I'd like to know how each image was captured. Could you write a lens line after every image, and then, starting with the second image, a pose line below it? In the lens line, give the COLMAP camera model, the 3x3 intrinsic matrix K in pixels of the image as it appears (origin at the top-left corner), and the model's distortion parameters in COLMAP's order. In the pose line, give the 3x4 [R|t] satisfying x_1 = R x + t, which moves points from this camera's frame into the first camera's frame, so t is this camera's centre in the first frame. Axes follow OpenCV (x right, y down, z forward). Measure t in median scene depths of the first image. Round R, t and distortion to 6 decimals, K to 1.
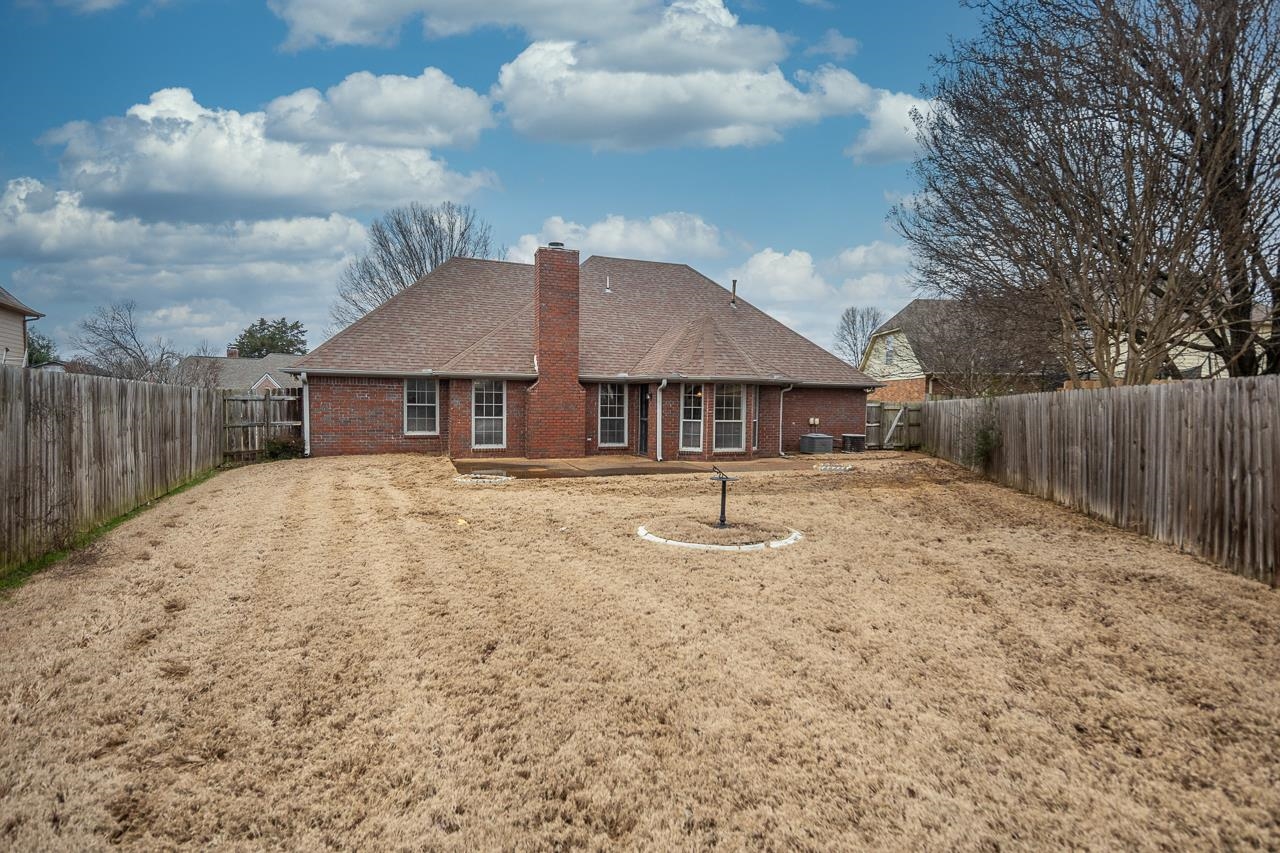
lens RADIAL K [[627.7, 0, 640.0], [0, 627.7, 426.5], [0, 0, 1]] dist [0.062224, 0.000258]
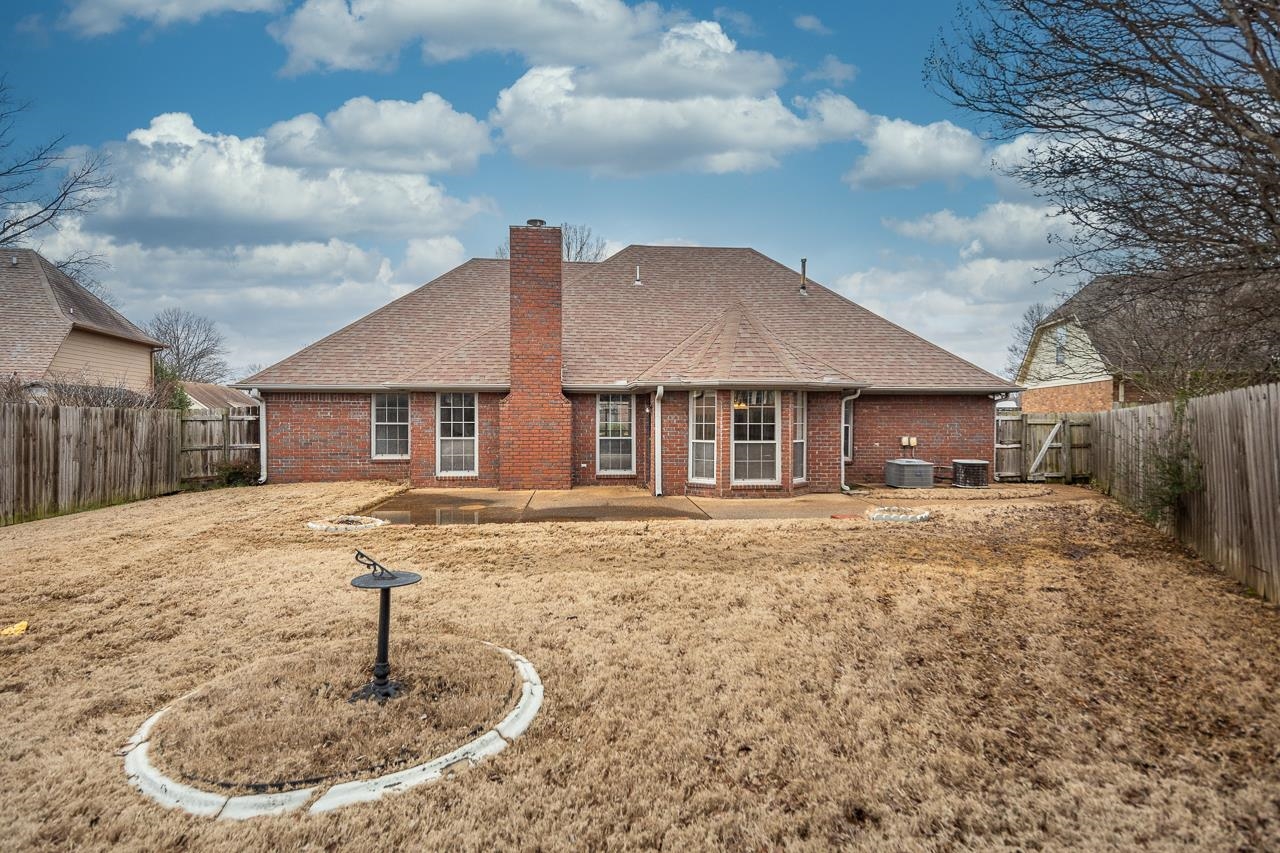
lens RADIAL K [[607.6, 0, 640.0], [0, 607.6, 426.5], [0, 0, 1]] dist [0.033590, -0.000116]
pose [[0.961699, -0.008752, -0.273968, 0.206055], [0.000669, 0.999562, -0.029585, -0.005894], [0.274107, 0.028268, 0.961284, 0.296630]]
